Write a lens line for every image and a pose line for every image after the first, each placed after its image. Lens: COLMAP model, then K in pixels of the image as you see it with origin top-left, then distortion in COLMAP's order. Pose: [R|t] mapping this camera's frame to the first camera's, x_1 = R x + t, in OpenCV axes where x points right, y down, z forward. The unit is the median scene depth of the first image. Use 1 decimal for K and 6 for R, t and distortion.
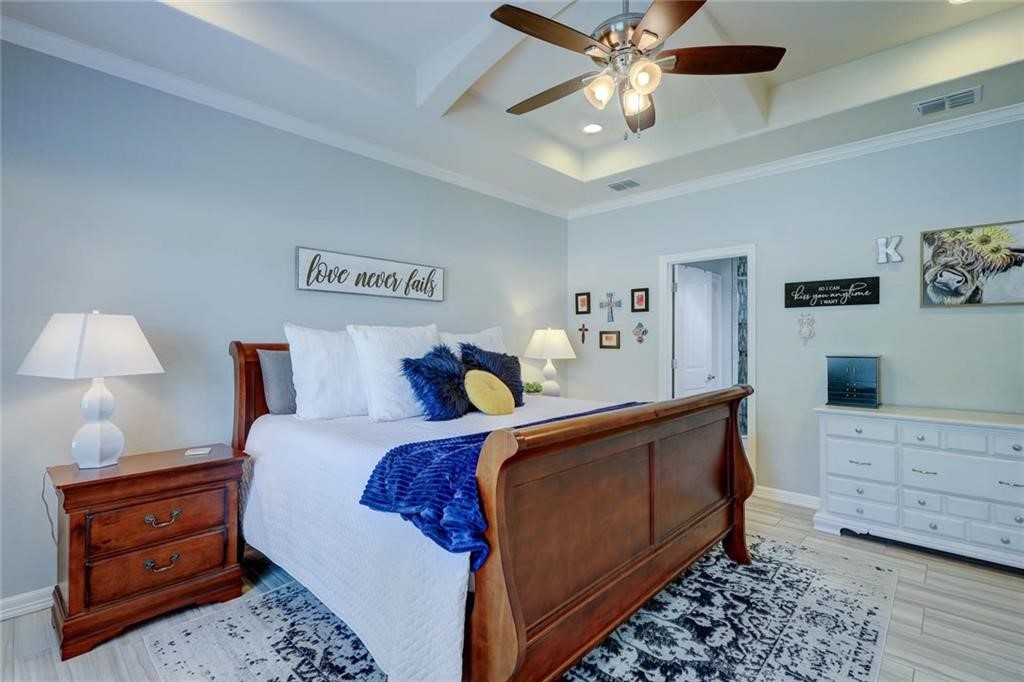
lens RADIAL K [[472.6, 0, 510.5], [0, 472.6, 335.3], [0, 0, 1]] dist [0.001209, 0.000301]
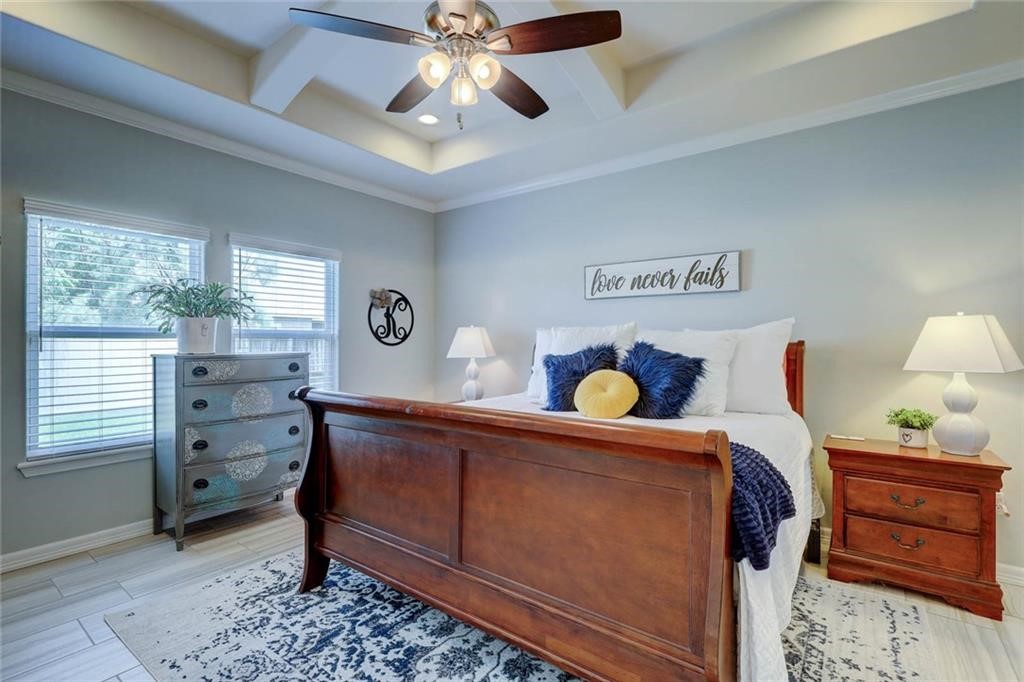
lens RADIAL K [[472.6, 0, 510.5], [0, 472.6, 335.3], [0, 0, 1]] dist [0.001209, 0.000301]
pose [[0.108433, -0.017332, -0.993953, 0.737280], [0.011864, 0.999799, -0.016139, 0.016031], [0.994033, -0.010042, 0.108617, 0.607801]]
